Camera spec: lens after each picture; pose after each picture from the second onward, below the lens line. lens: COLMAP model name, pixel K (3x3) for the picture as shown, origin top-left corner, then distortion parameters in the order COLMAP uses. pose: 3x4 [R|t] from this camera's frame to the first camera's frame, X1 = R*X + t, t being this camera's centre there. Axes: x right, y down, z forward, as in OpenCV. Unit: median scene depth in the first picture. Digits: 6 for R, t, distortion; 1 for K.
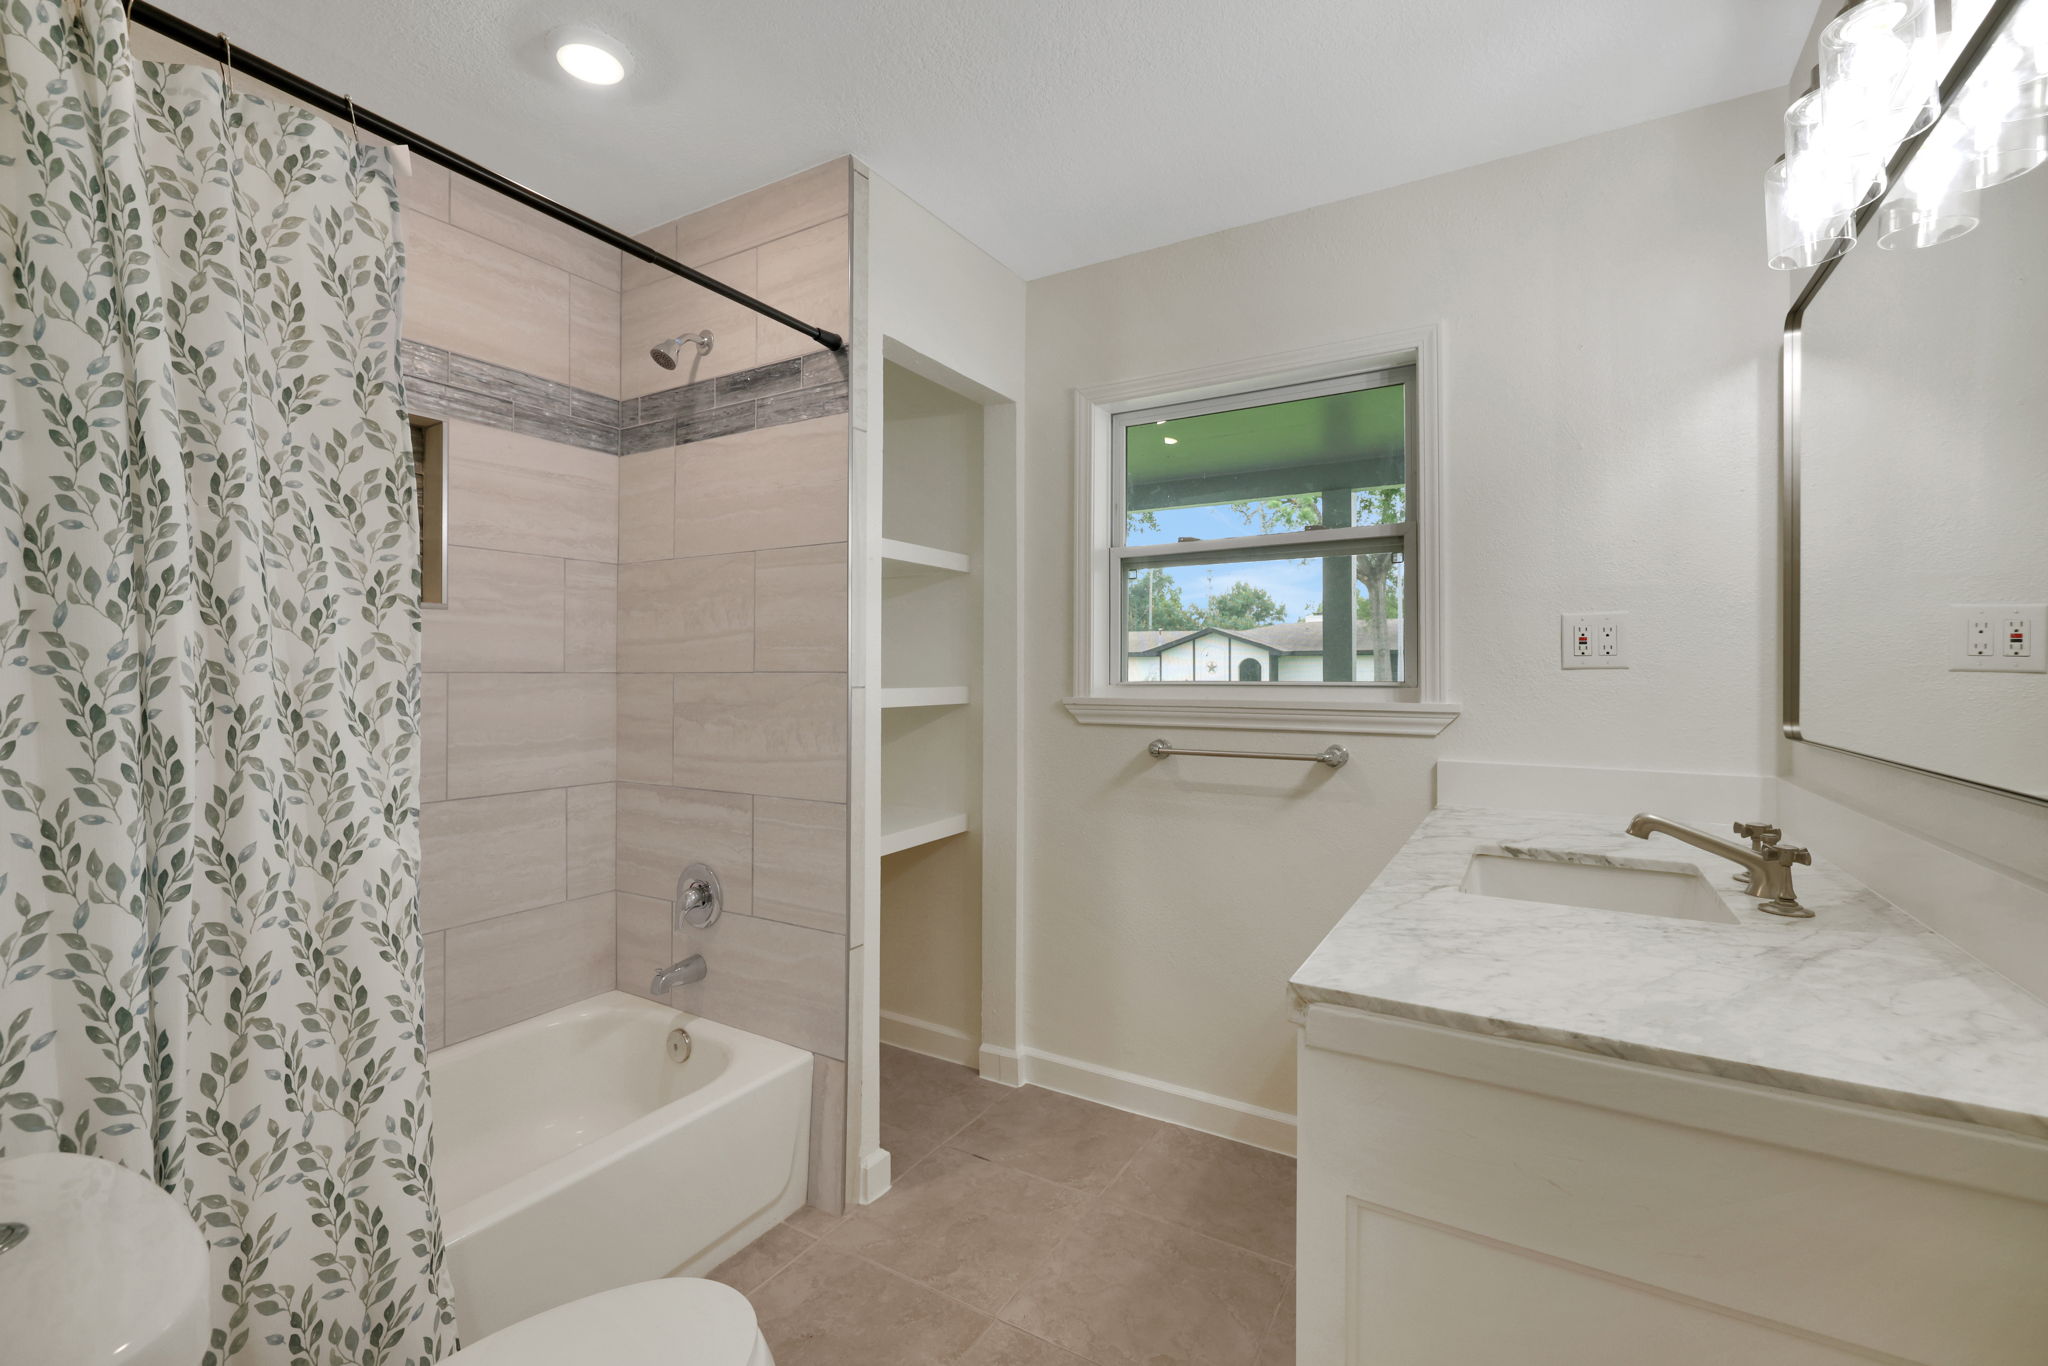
lens RADIAL K [[872.0, 0, 1016.5], [0, 872.0, 676.0], [0, 0, 1]] dist [-0.003946, -0.000147]
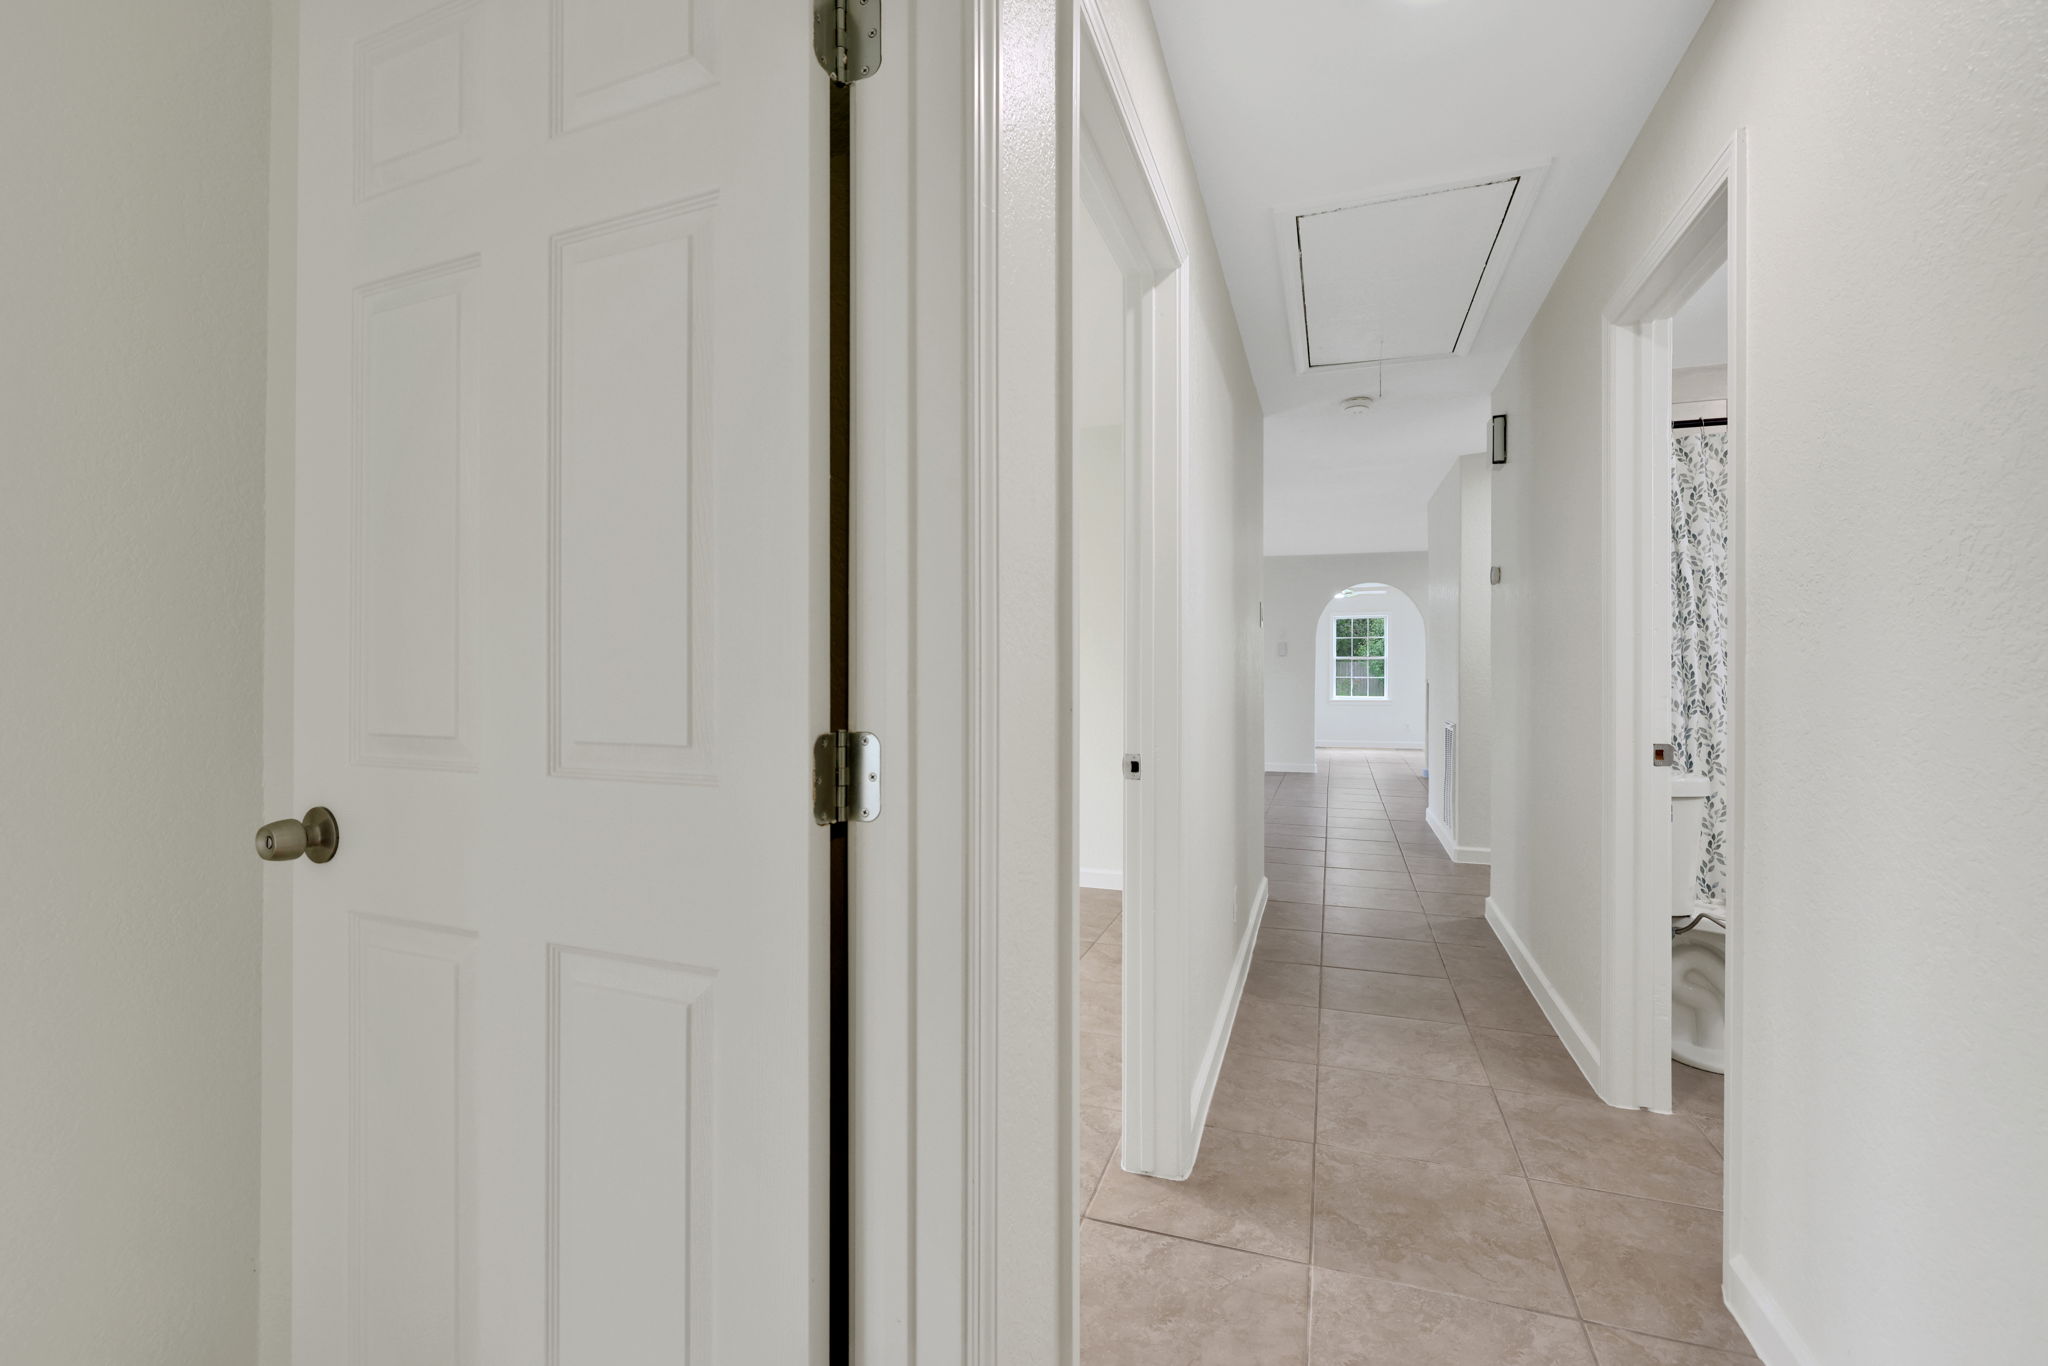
lens RADIAL K [[872.0, 0, 1023.7], [0, 872.0, 677.3], [0, 0, 1]] dist [-0.003946, -0.000147]
pose [[0.205973, 0.001084, -0.978557, 1.471161], [0.006517, 0.999976, 0.002480, 0.084972], [0.978536, -0.006889, 0.205961, -1.835377]]
